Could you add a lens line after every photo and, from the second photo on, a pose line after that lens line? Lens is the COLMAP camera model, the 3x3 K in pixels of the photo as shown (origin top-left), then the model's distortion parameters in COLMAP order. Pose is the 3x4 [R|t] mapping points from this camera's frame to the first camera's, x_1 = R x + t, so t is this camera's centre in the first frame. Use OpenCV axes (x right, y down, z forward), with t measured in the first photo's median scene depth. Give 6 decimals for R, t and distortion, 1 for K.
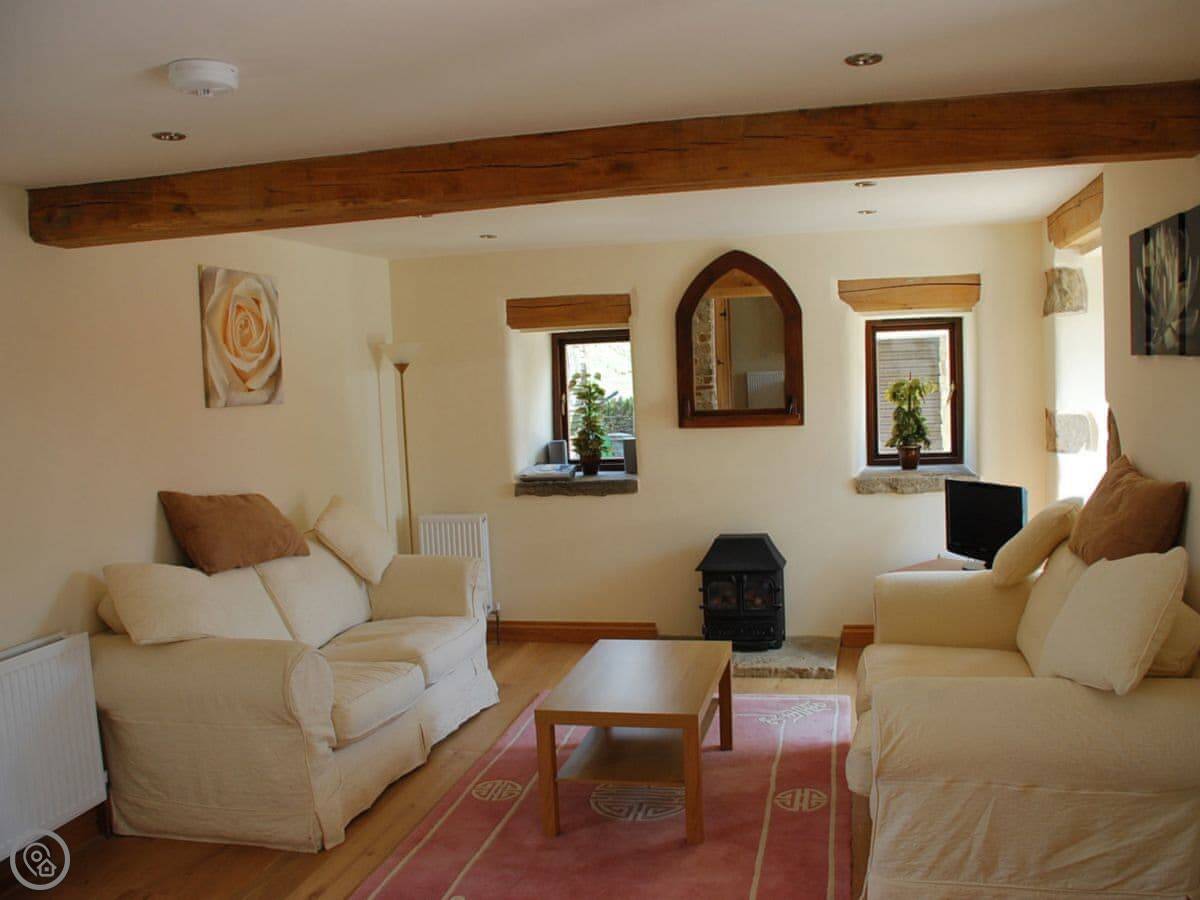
lens RADIAL K [[1027.6, 0, 634.3], [0, 1027.6, 456.9], [0, 0, 1]] dist [-0.162978, 0.096160]
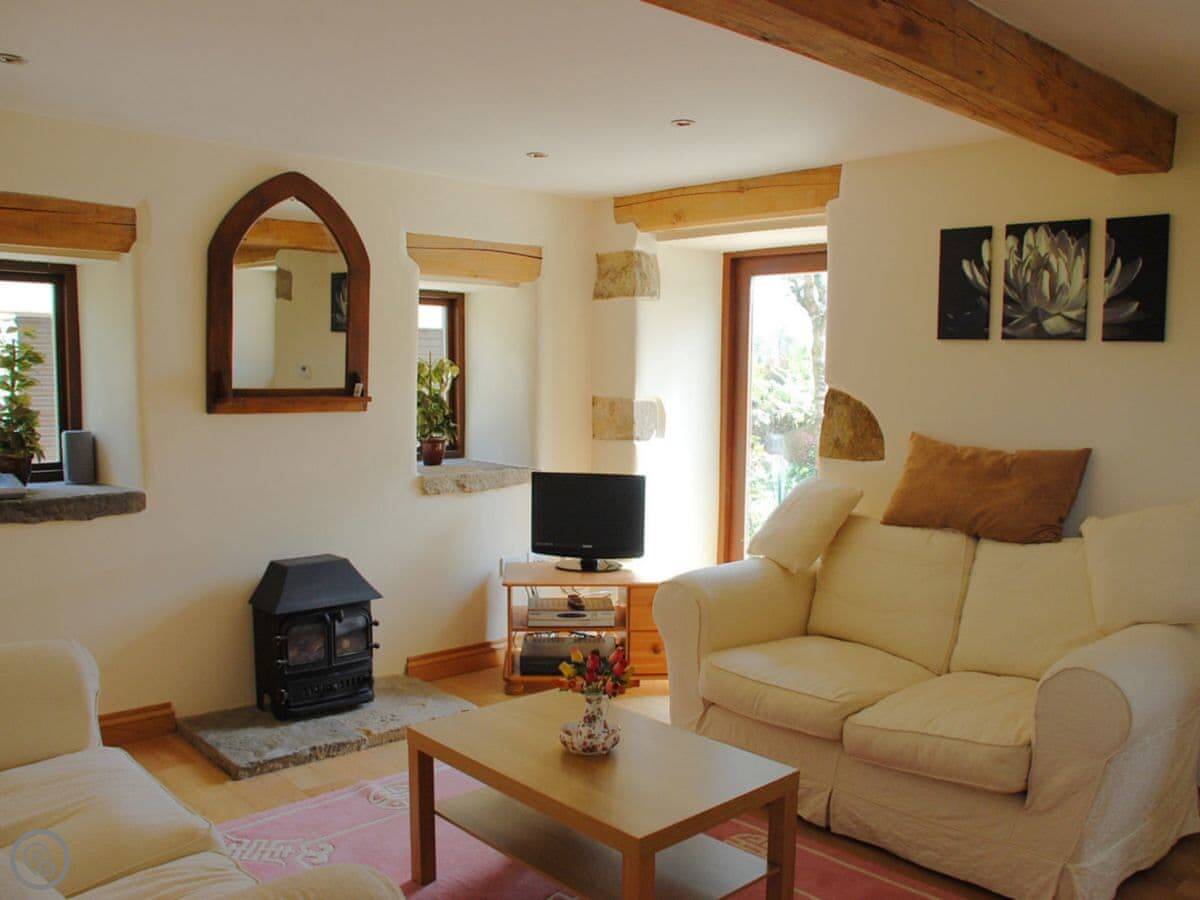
lens RADIAL K [[1027.6, 0, 624.3], [0, 1027.6, 459.6], [0, 0, 1]] dist [-0.162978, 0.096160]
pose [[0.560478, -0.021945, 0.827878, -0.435318], [0.029911, 0.999533, 0.006246, 0.008624], [-0.827629, 0.021262, 0.560873, 0.475226]]
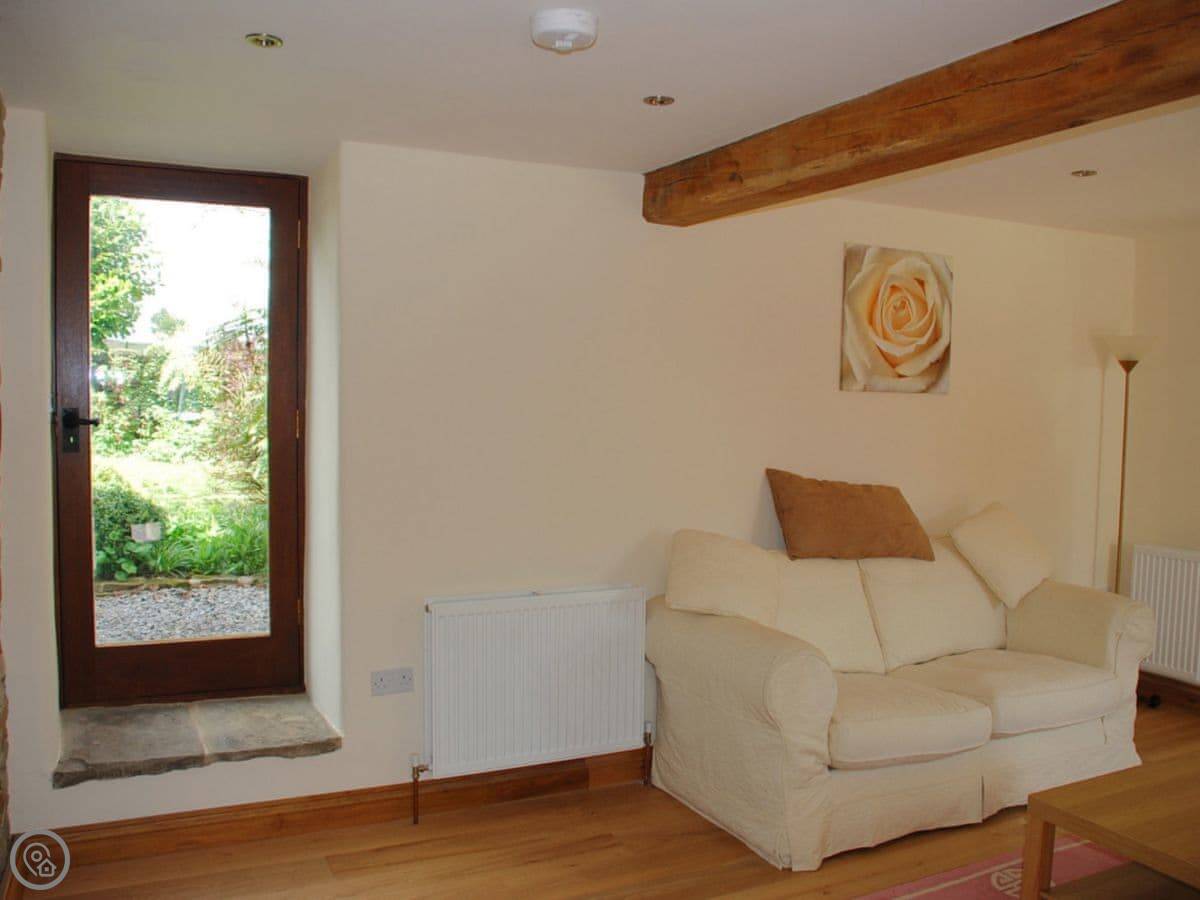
lens RADIAL K [[1027.6, 0, 587.4], [0, 1027.6, 458.8], [0, 0, 1]] dist [-0.162978, 0.096160]
pose [[0.606640, 0.099084, -0.788777, 0.185846], [-0.103911, 0.993573, 0.044892, -0.001776], [0.788156, 0.054729, 0.613037, 0.190219]]
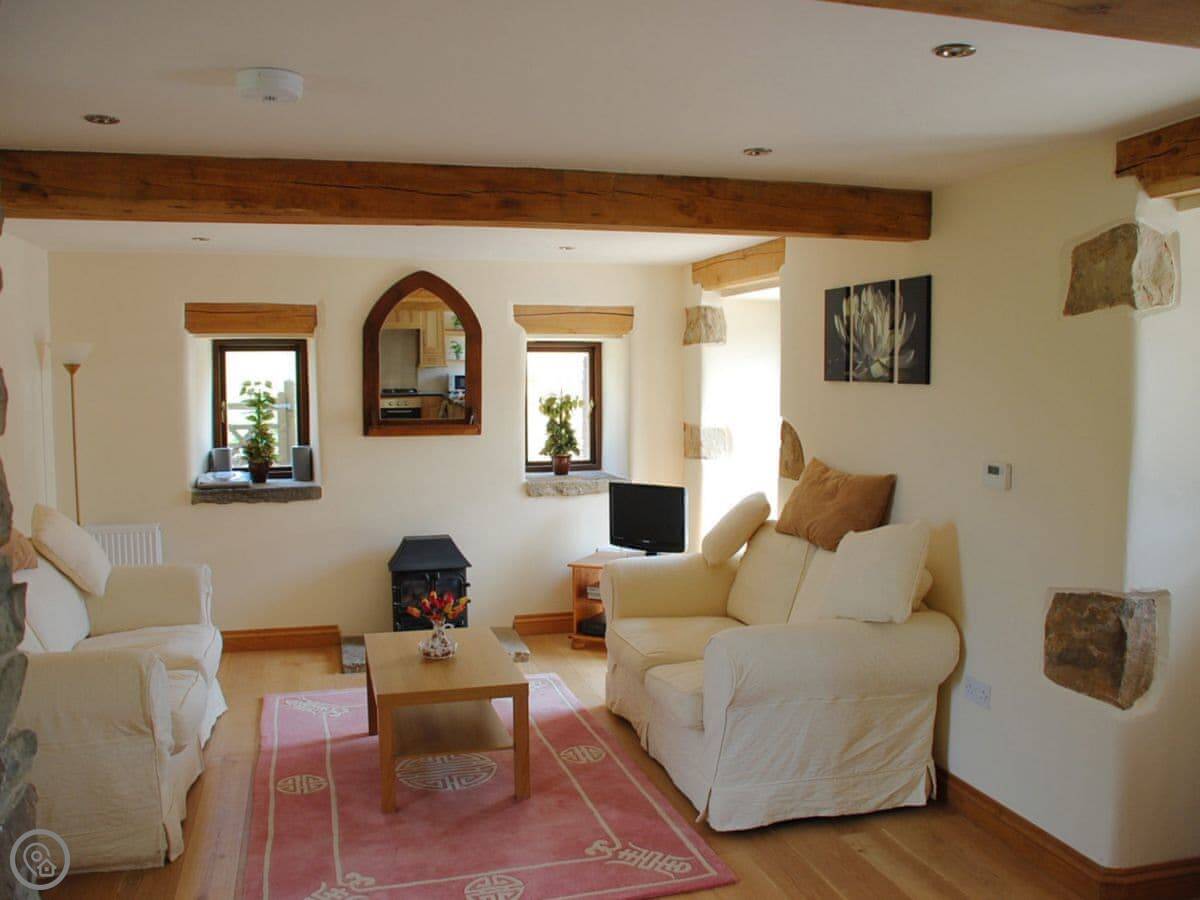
lens RADIAL K [[1027.6, 0, 608.9], [0, 1027.6, 454.7], [0, 0, 1]] dist [-0.162978, 0.096160]
pose [[0.881512, 0.003093, 0.472151, -0.274698], [0.005501, 0.999843, -0.016820, 0.011508], [-0.472129, 0.017425, 0.881357, -0.038670]]
